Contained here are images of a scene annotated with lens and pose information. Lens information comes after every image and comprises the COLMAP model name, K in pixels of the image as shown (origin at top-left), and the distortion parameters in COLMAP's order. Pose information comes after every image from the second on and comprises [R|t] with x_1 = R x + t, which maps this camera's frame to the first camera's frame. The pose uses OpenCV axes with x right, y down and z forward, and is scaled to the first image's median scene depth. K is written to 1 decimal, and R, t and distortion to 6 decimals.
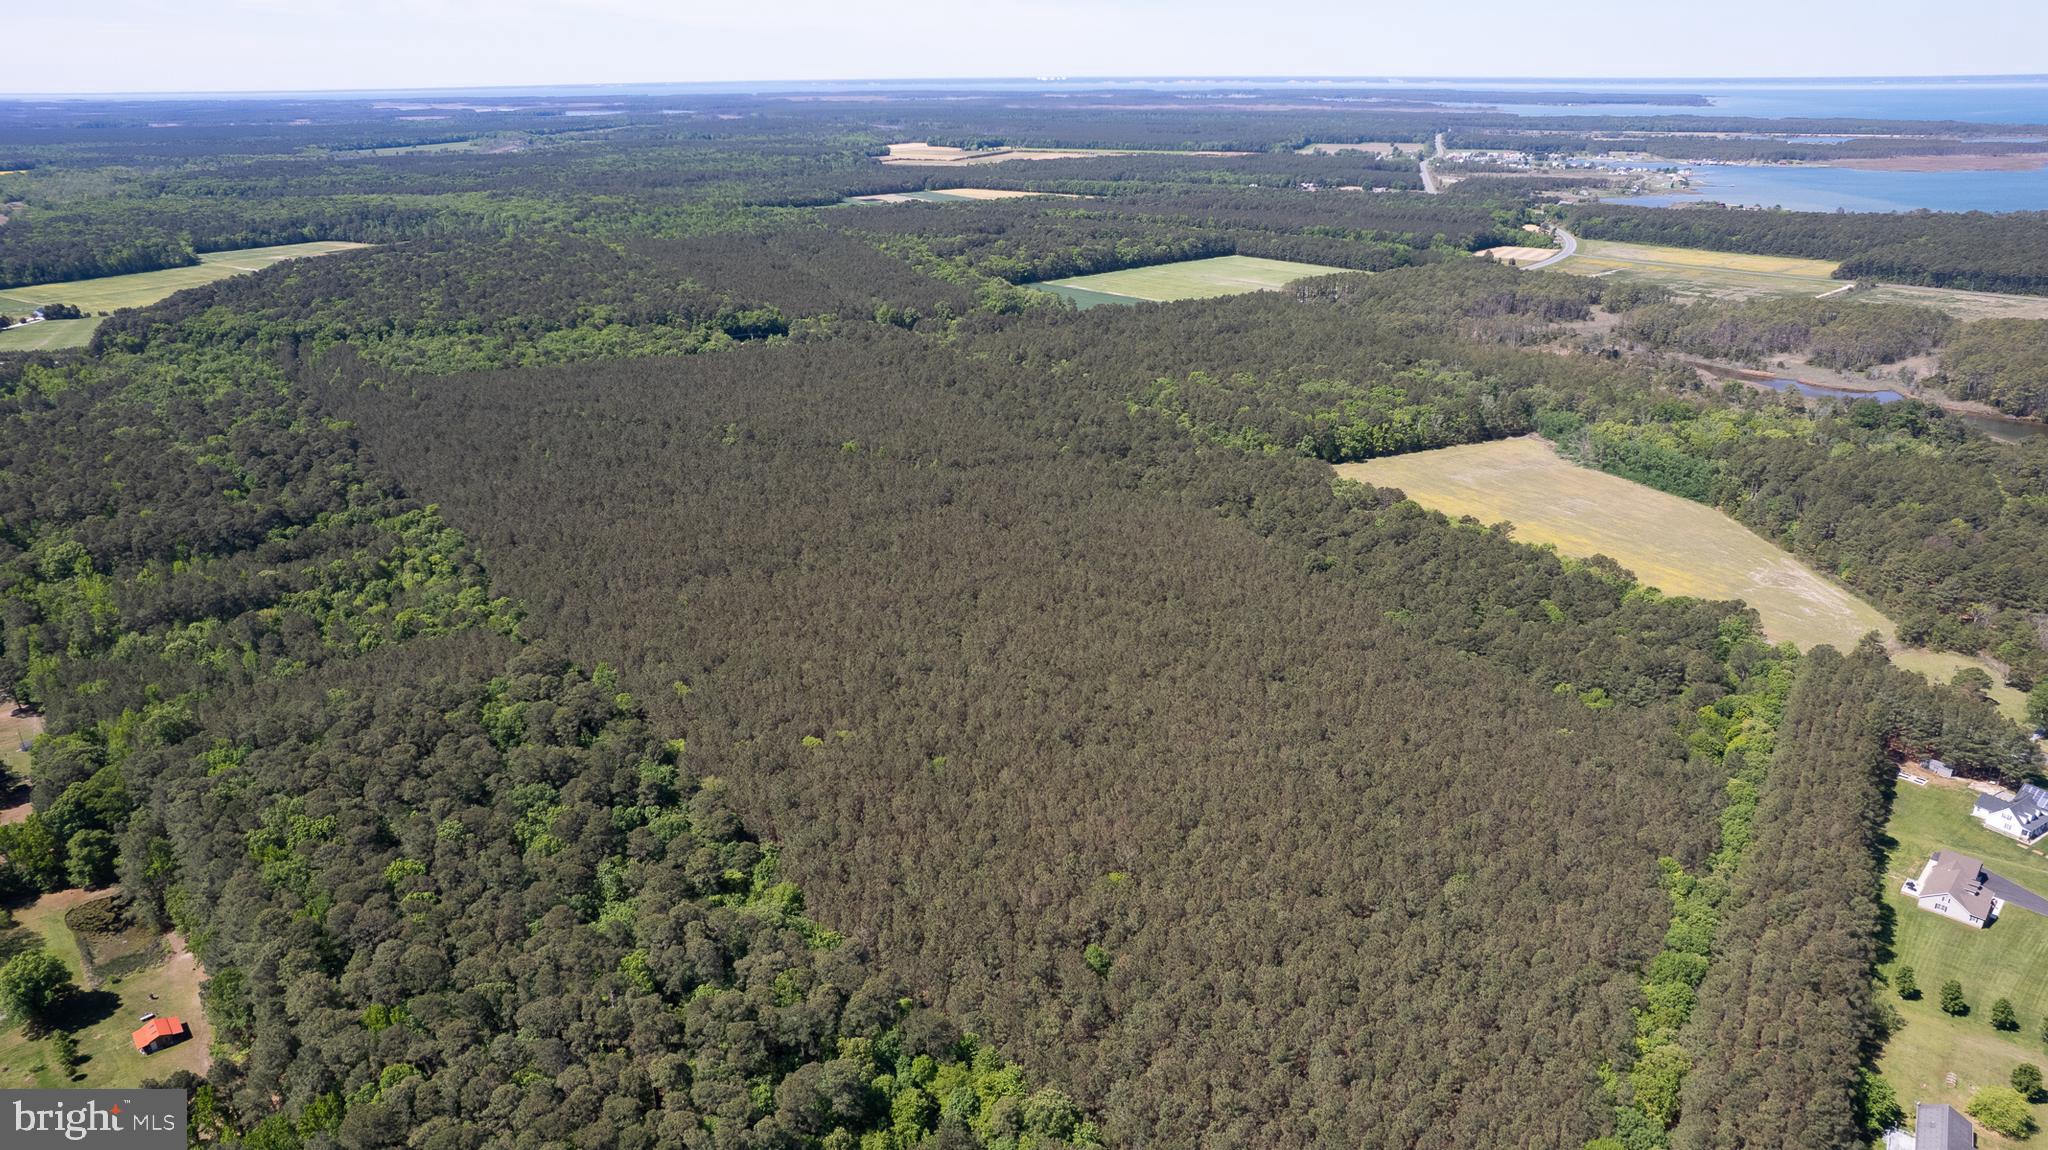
lens RADIAL K [[1332.1, 0, 1011.5], [0, 1332.1, 575.8], [0, 0, 1]] dist [-0.081607, 0.077012]
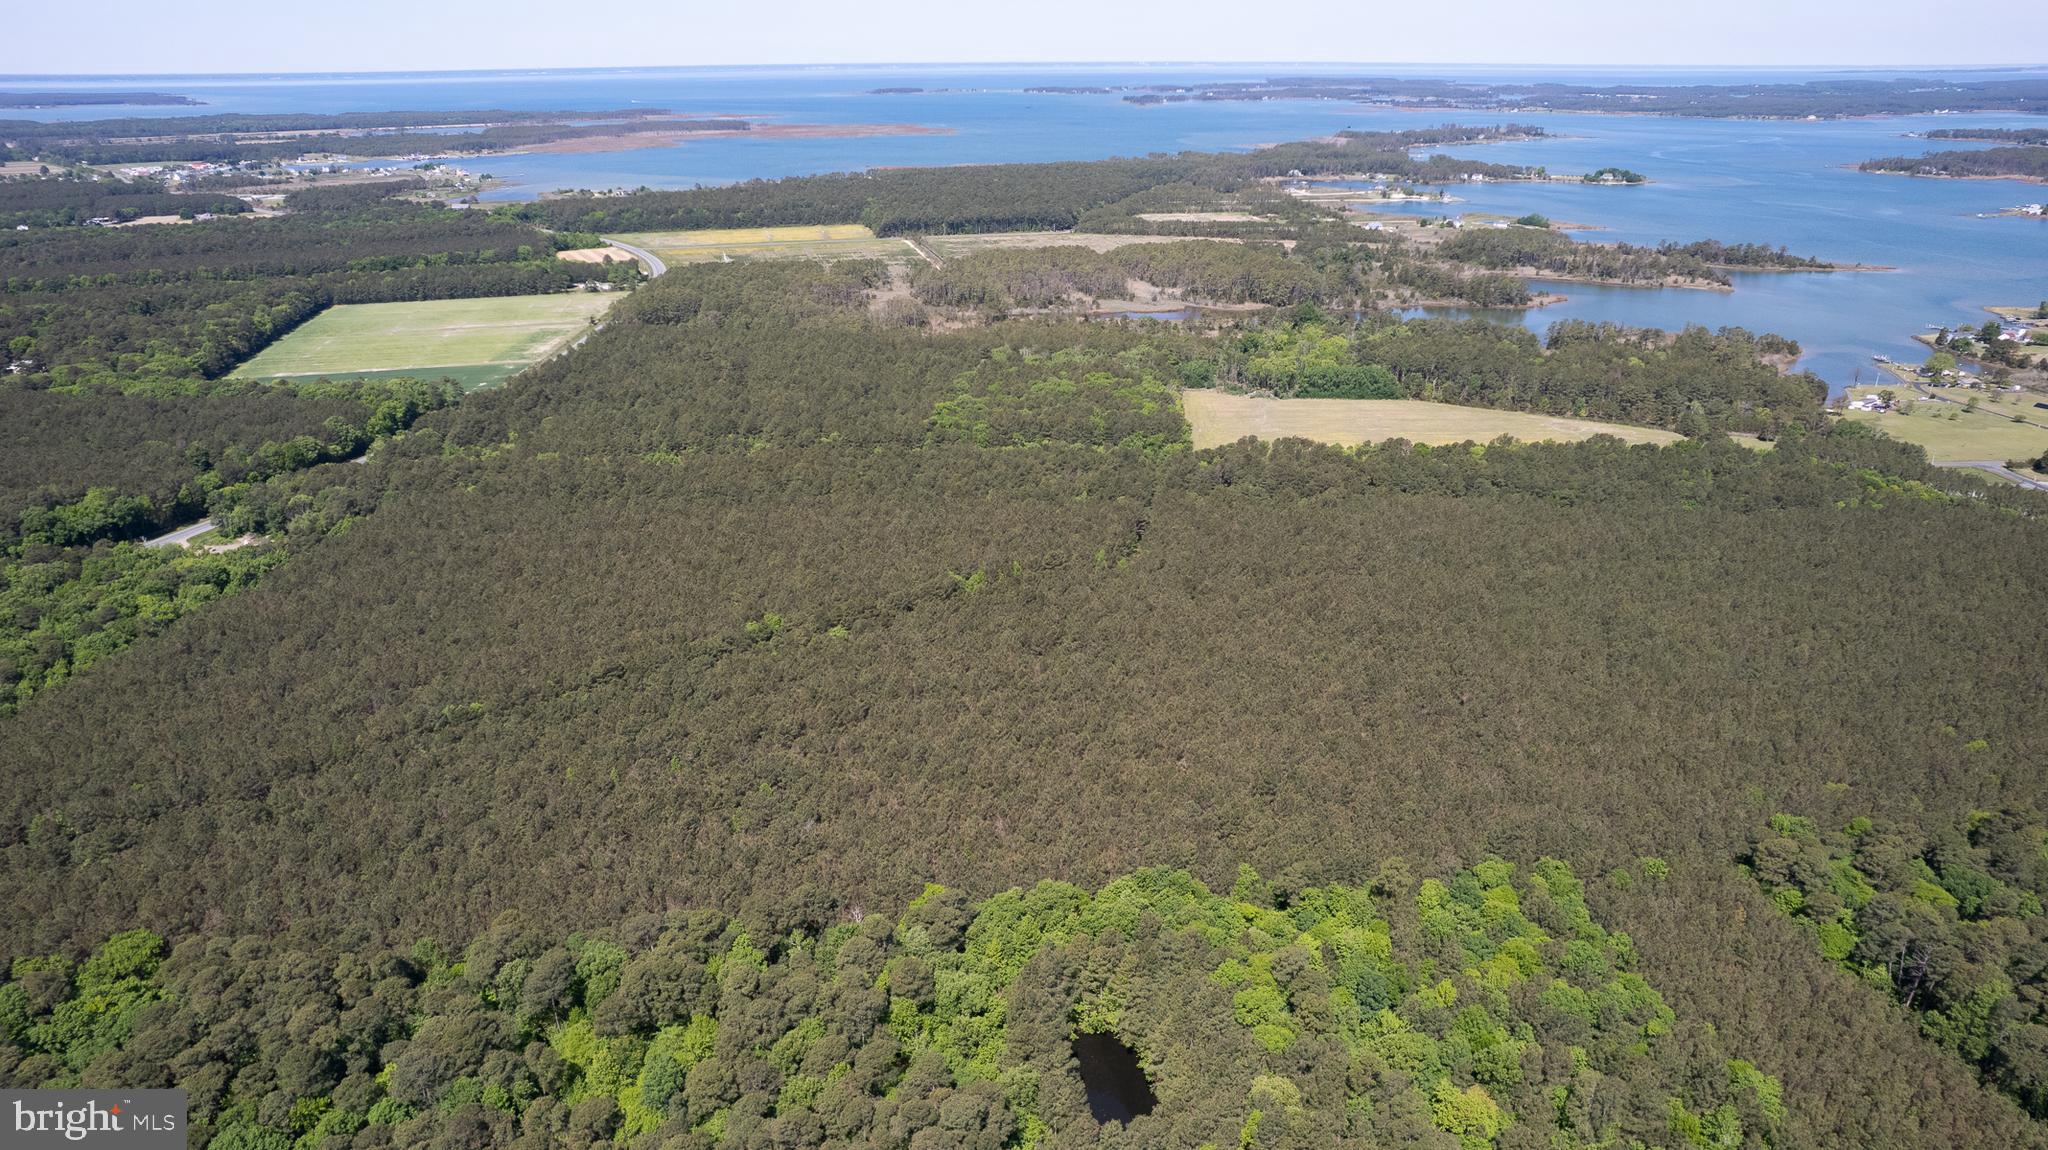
lens RADIAL K [[1350.0, 0, 1010.0], [0, 1350.0, 571.1], [0, 0, 1]] dist [-0.083476, 0.079048]
pose [[0.485187, -0.309700, 0.817728, -0.498318], [0.314109, 0.934486, 0.167548, -0.158995], [-0.816045, 0.175564, 0.550680, 0.426157]]
